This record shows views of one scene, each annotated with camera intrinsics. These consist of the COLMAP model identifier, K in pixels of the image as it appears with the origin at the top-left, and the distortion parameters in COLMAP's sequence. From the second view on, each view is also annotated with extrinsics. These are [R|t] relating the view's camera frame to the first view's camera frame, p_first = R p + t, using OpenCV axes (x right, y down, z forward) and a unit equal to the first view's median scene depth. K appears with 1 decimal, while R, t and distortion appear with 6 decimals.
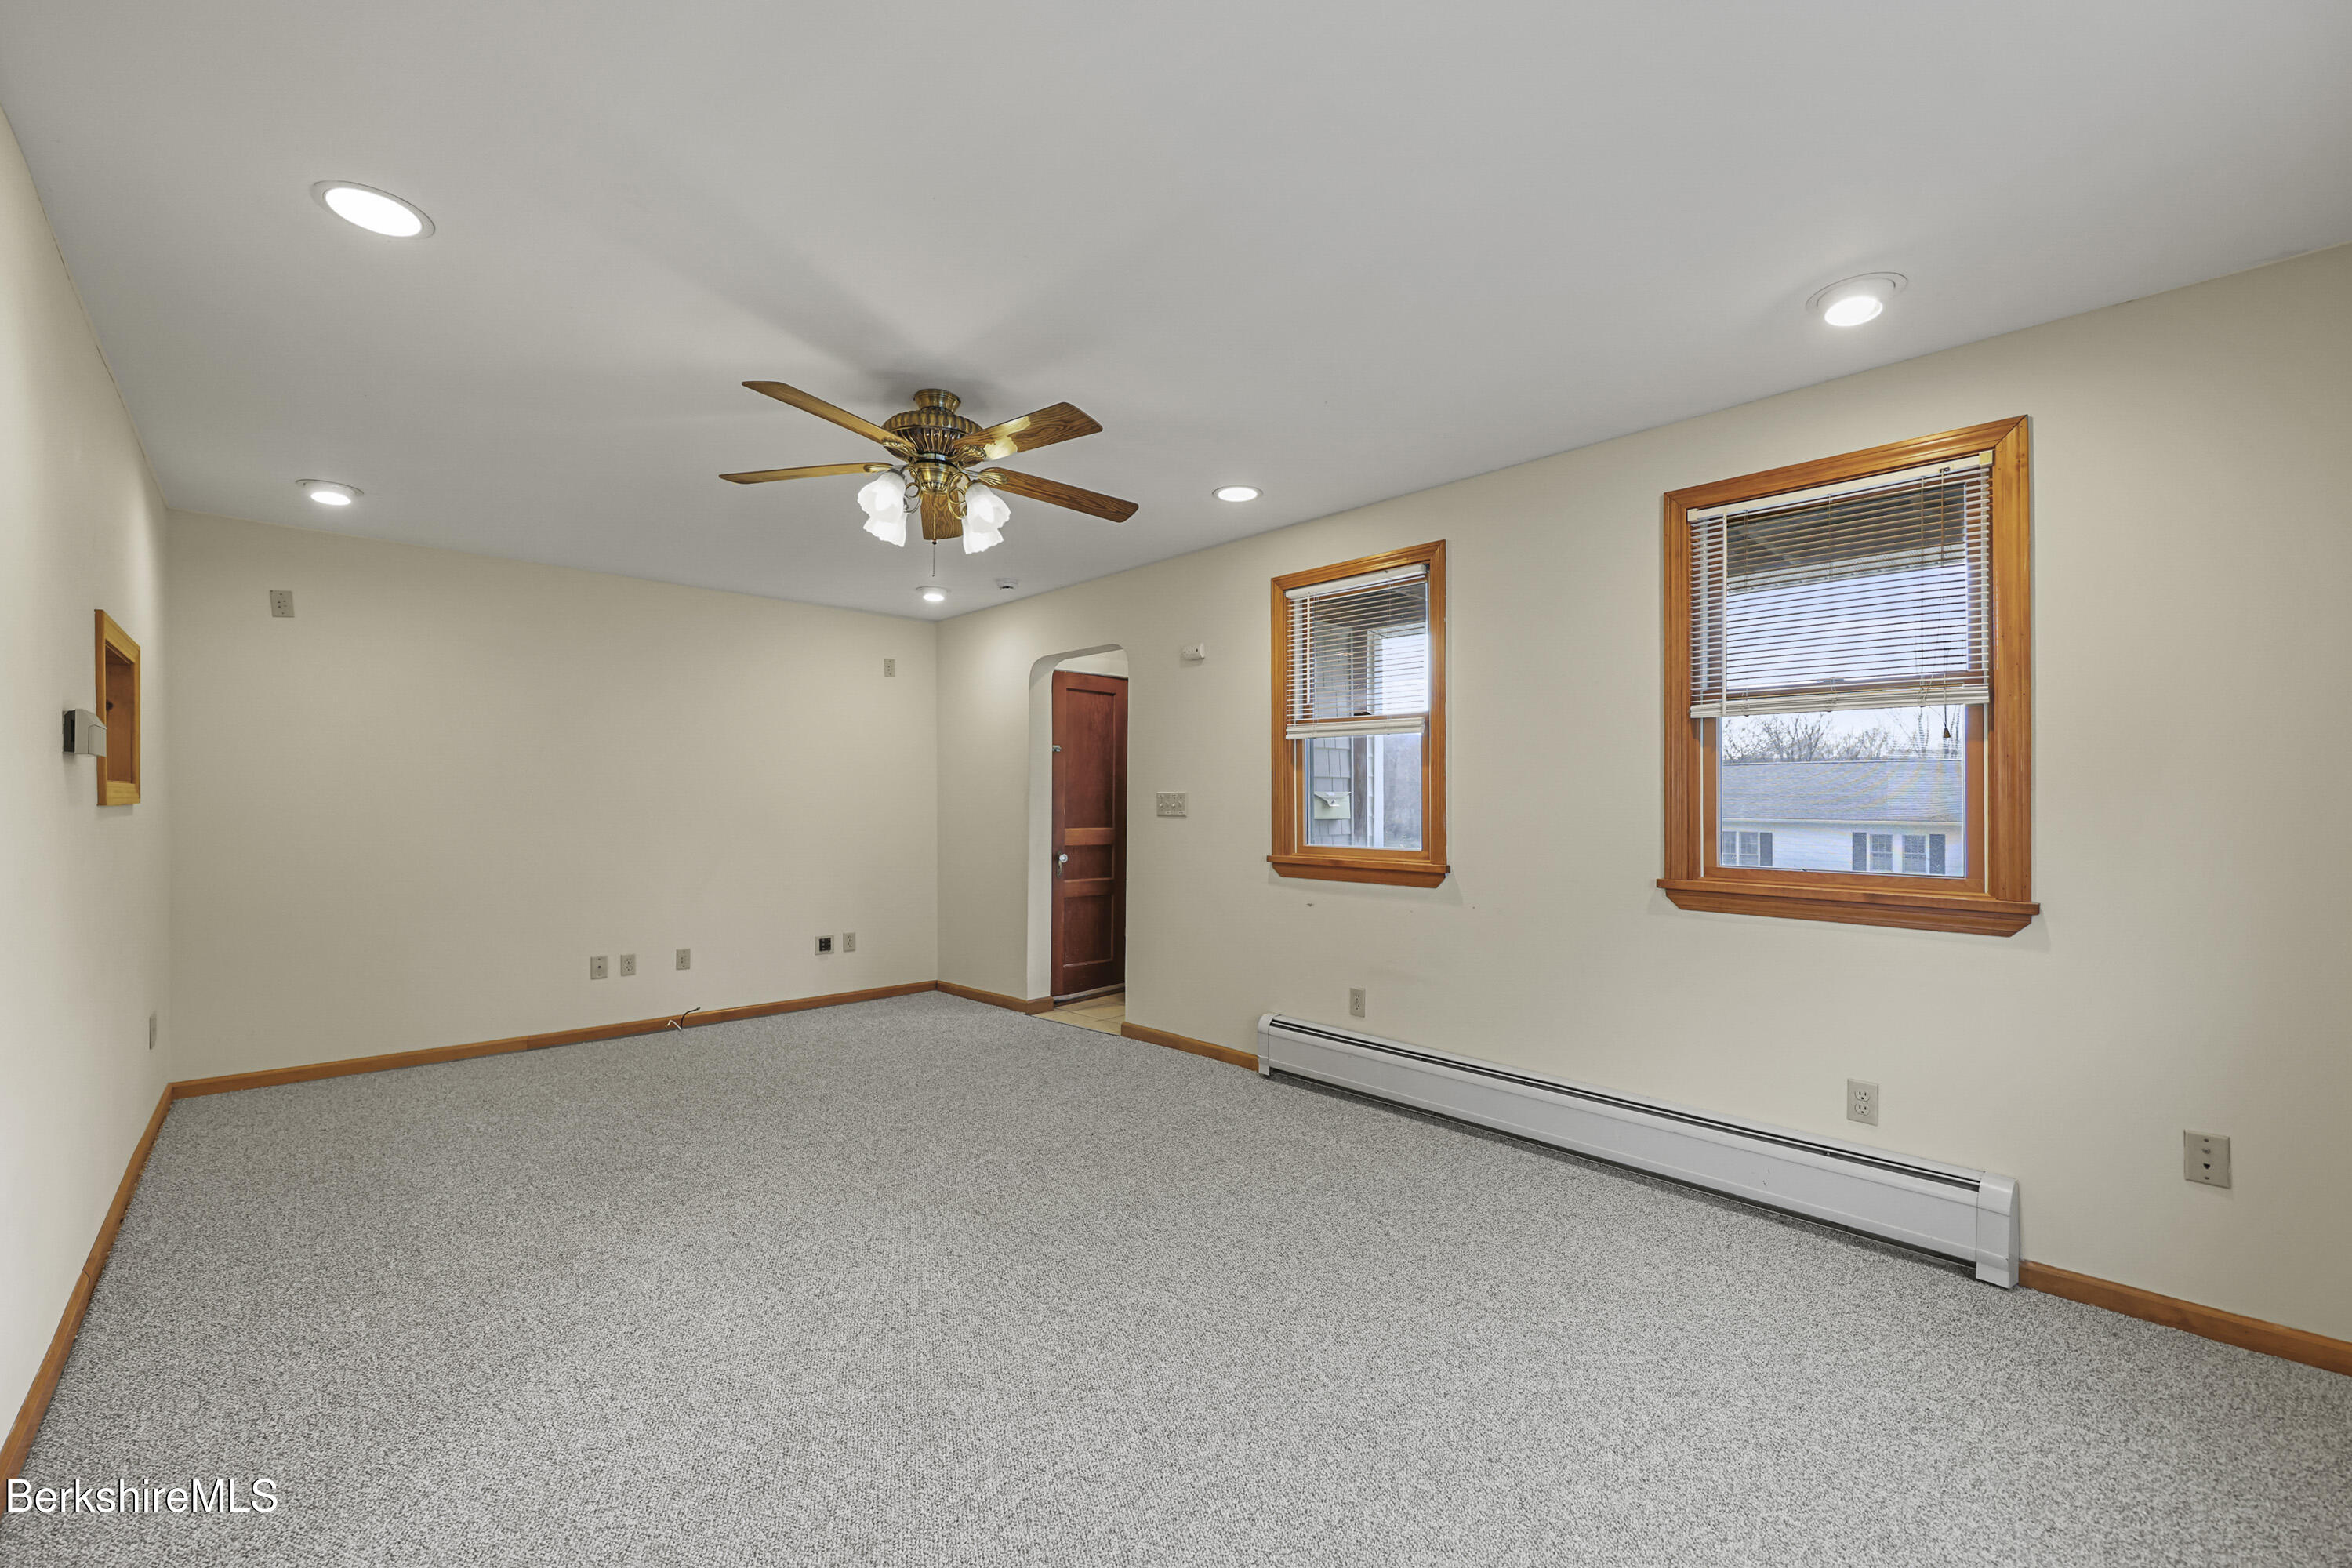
lens RADIAL K [[948.3, 0, 1187.9], [0, 948.3, 803.3], [0, 0, 1]] dist [-0.001531, 0.000236]
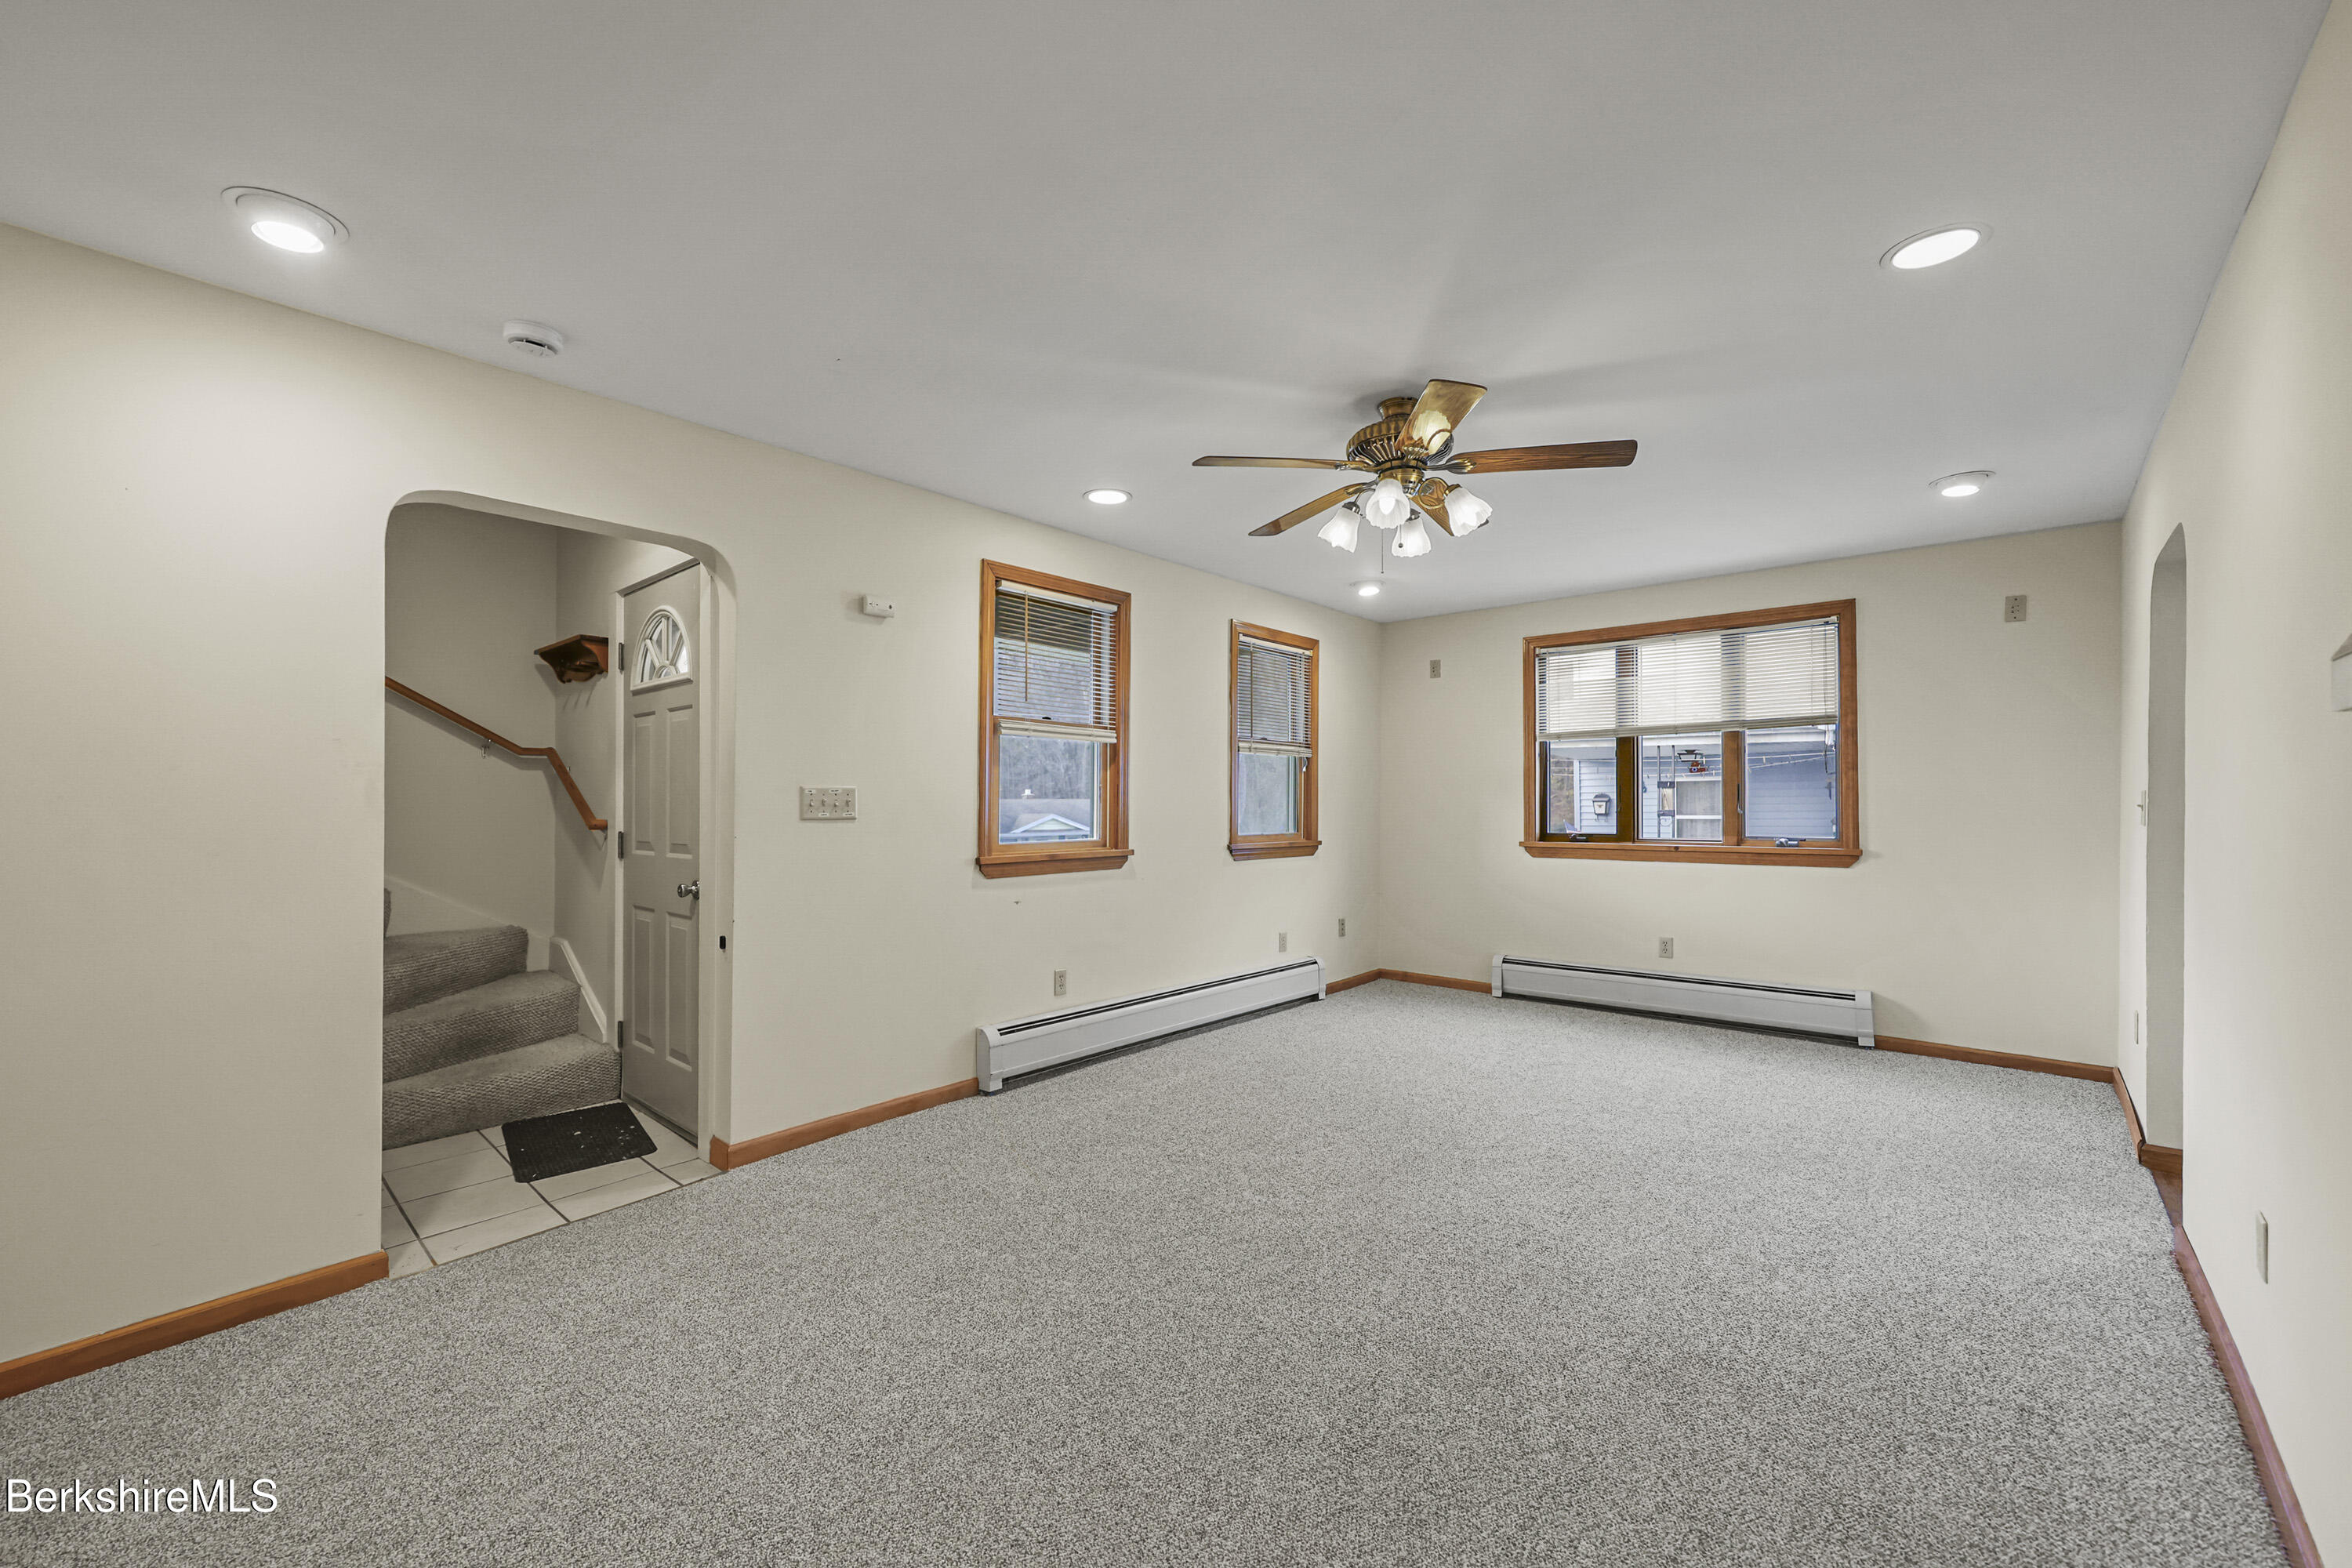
lens RADIAL K [[948.3, 0, 1171.9], [0, 948.3, 808.5], [0, 0, 1]] dist [-0.001531, 0.000236]
pose [[-0.085496, -0.015511, 0.996218, -0.924758], [-0.002329, 0.999879, 0.015368, -0.008159], [-0.996336, -0.001007, -0.085522, 0.969950]]
